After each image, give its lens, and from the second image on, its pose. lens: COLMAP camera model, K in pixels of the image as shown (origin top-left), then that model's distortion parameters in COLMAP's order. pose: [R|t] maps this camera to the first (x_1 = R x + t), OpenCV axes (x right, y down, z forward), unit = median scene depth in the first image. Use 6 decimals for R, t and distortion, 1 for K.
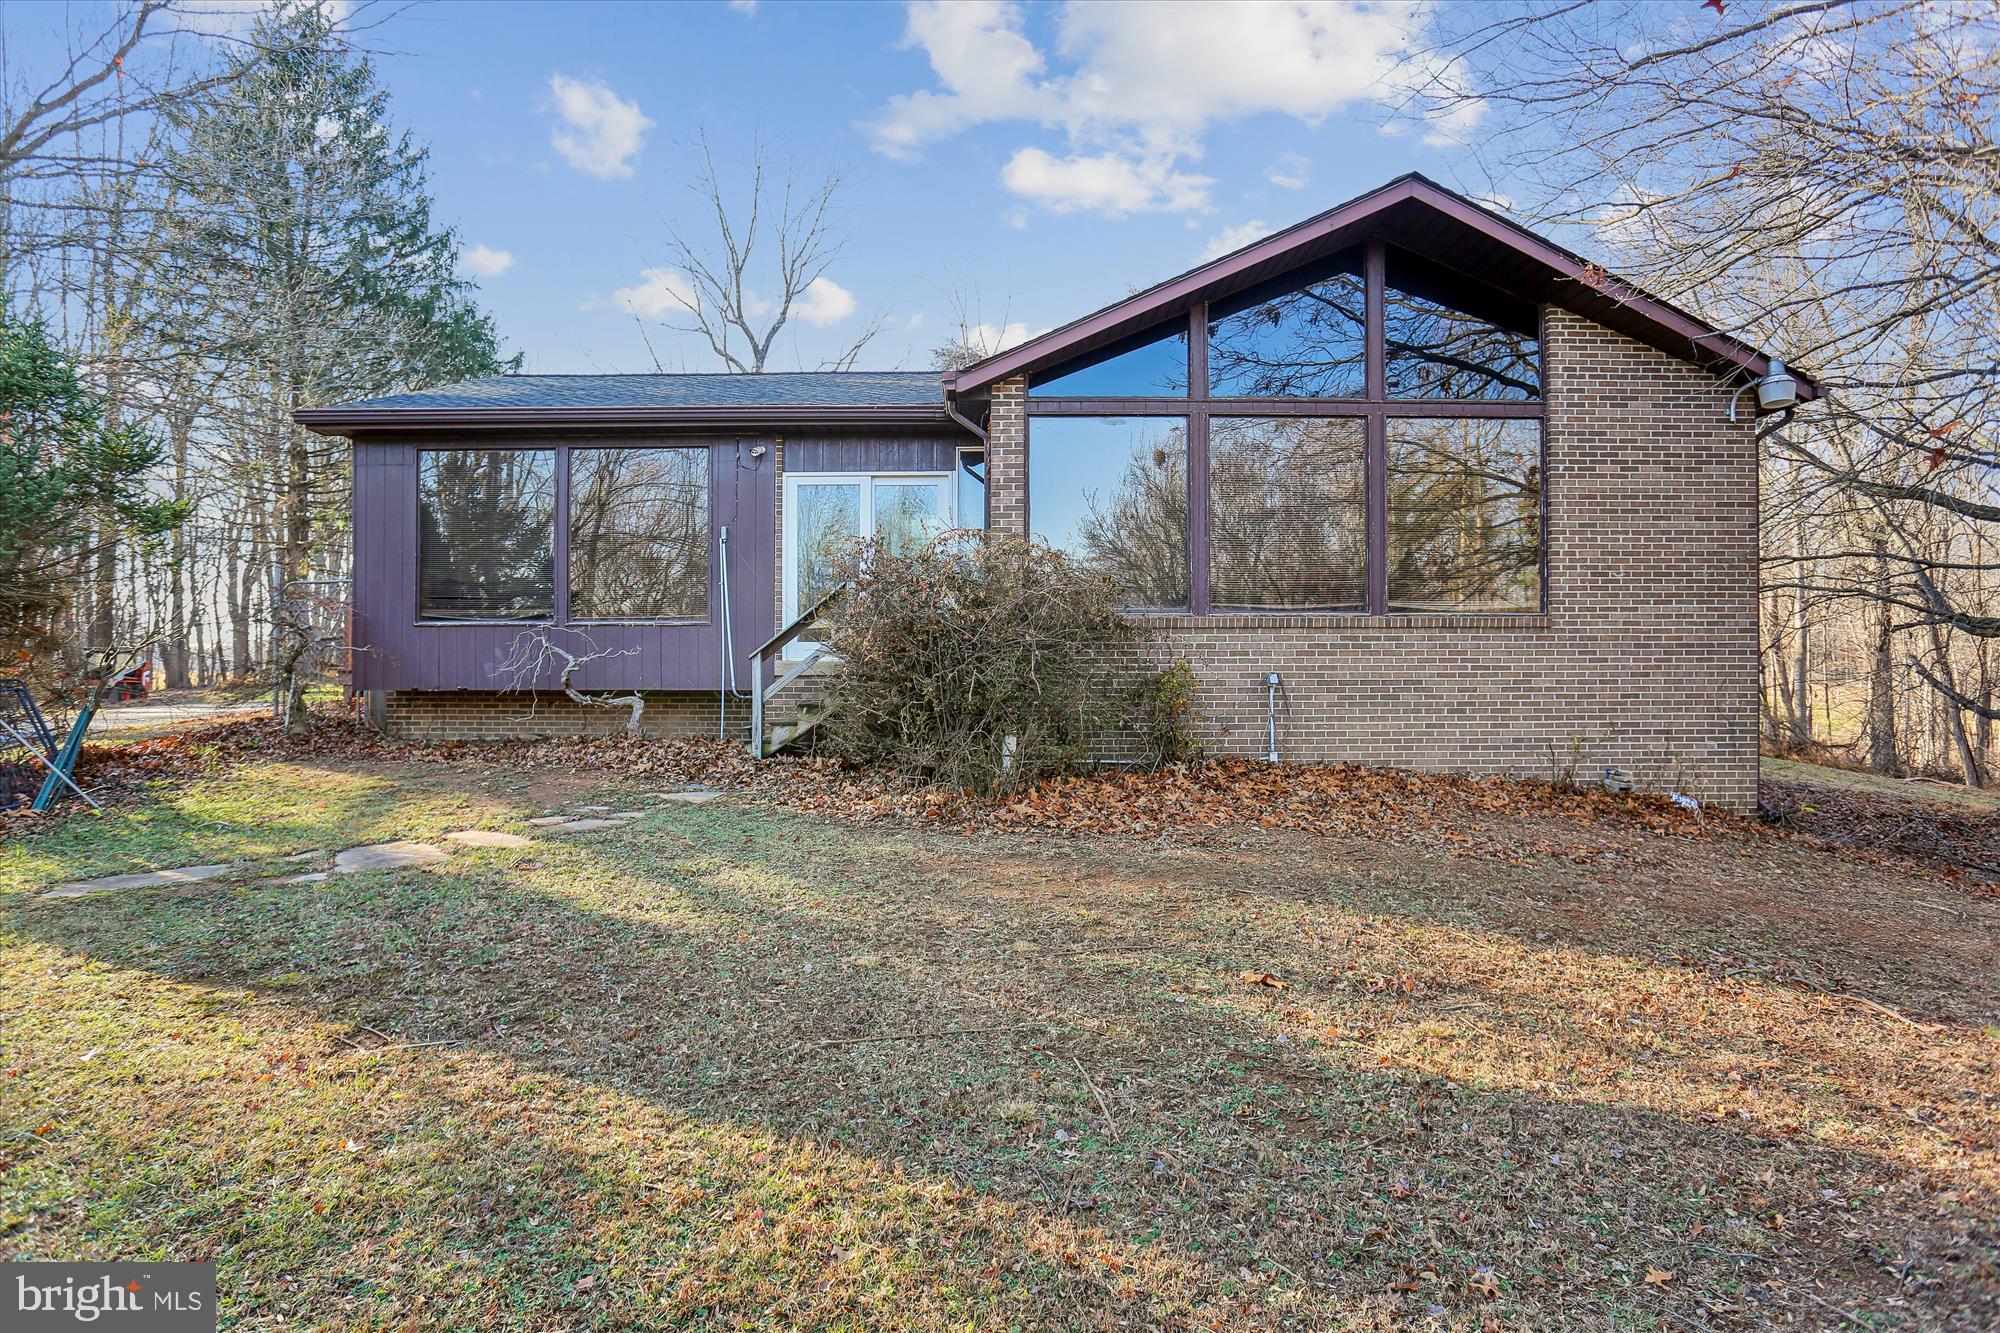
lens RADIAL K [[962.7, 0, 988.6], [0, 962.7, 657.9], [0, 0, 1]] dist [-0.069752, 0.031140]
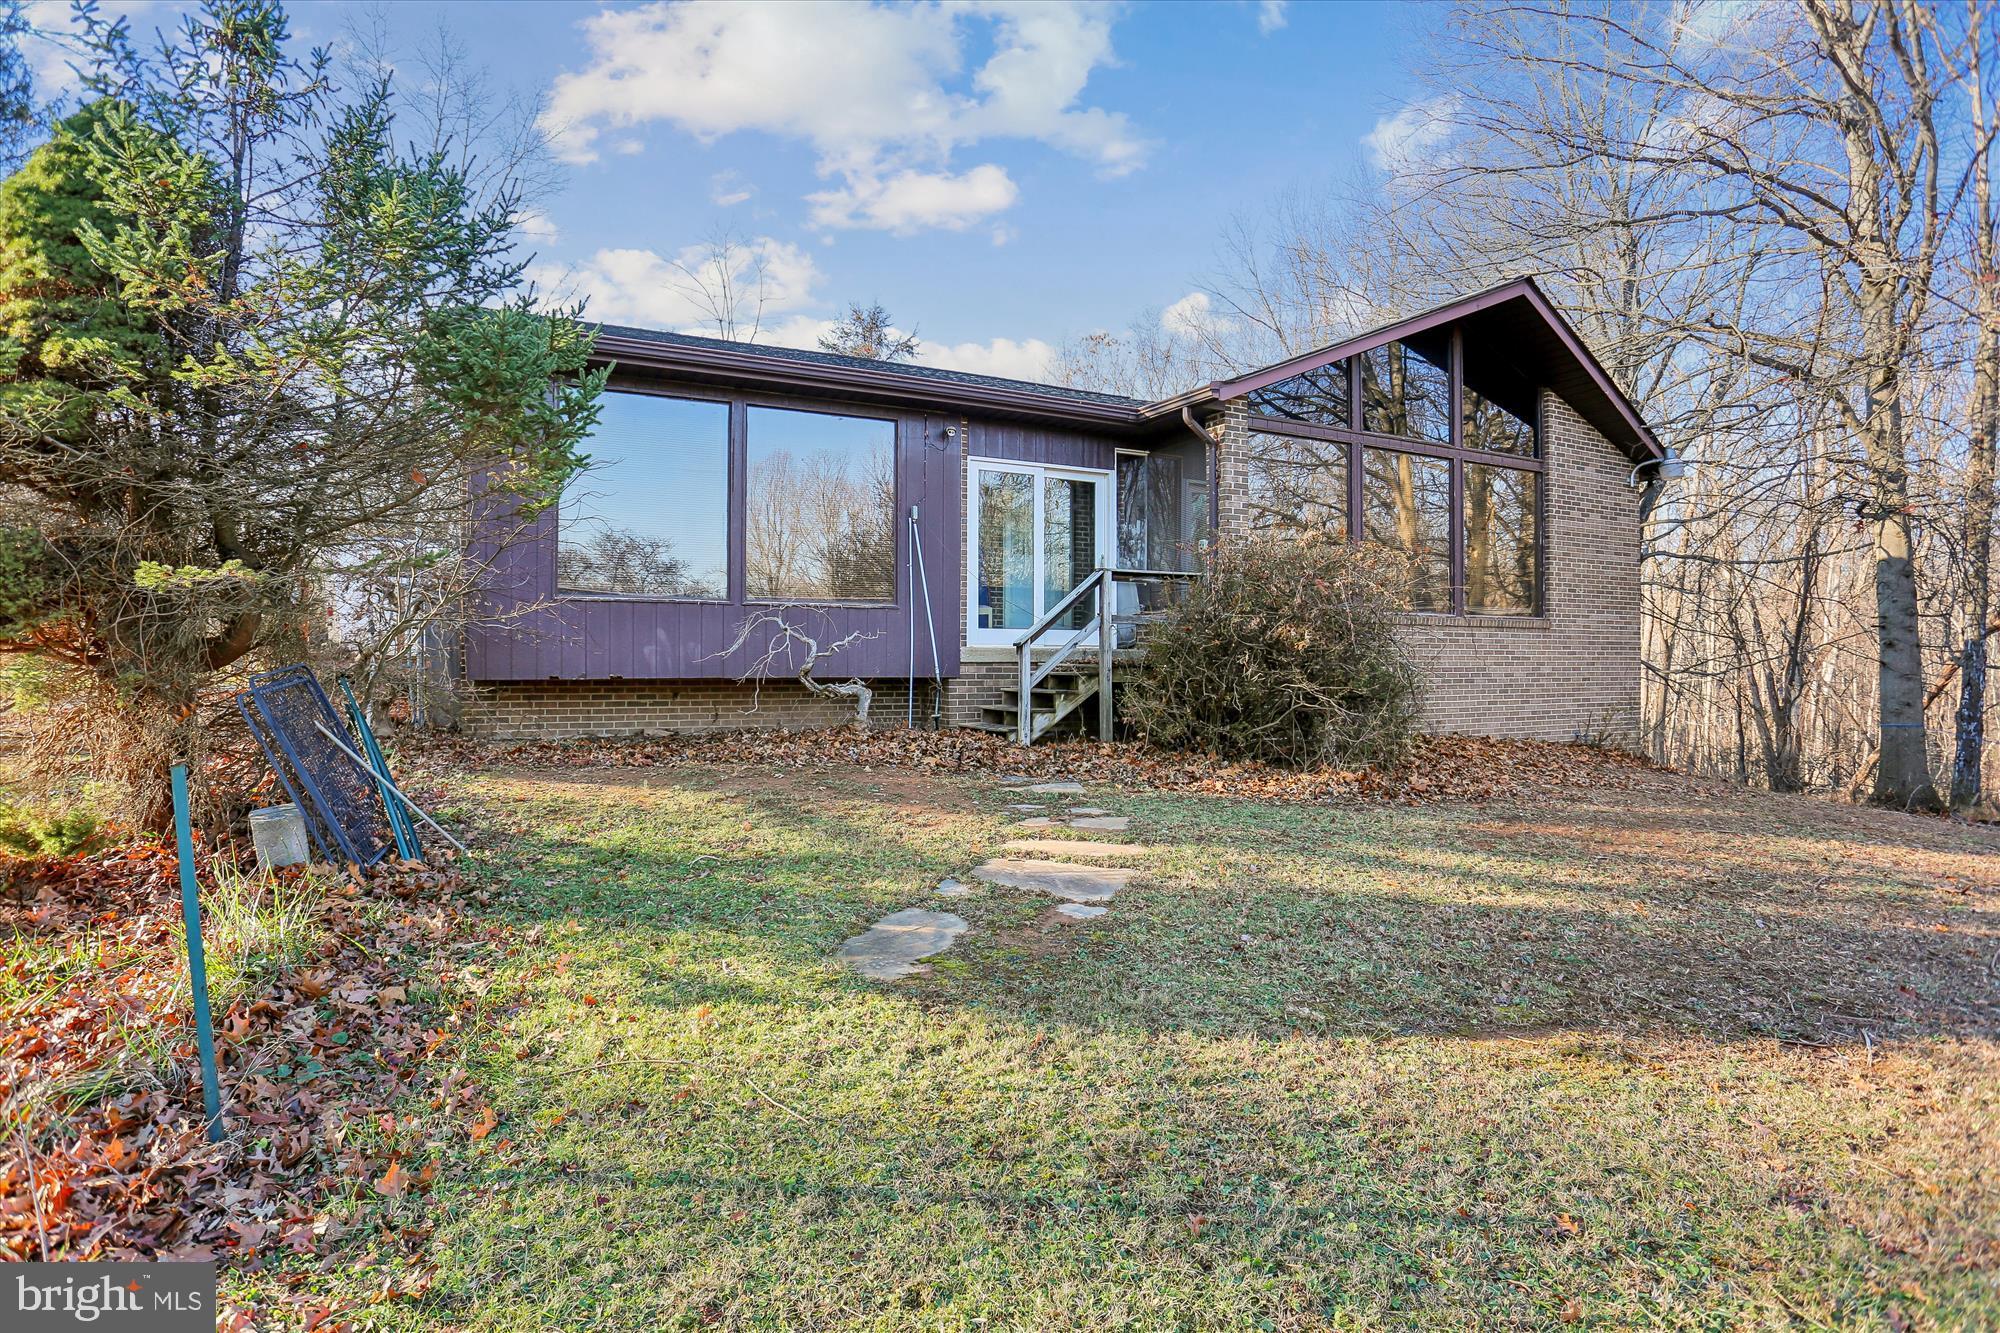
lens RADIAL K [[962.7, 0, 988.6], [0, 962.7, 657.9], [0, 0, 1]] dist [-0.069752, 0.031140]
pose [[0.911891, 0.009014, 0.410335, -0.660524], [-0.007527, 0.999958, -0.005239, 0.019287], [-0.410365, 0.001689, 0.911920, 0.111469]]
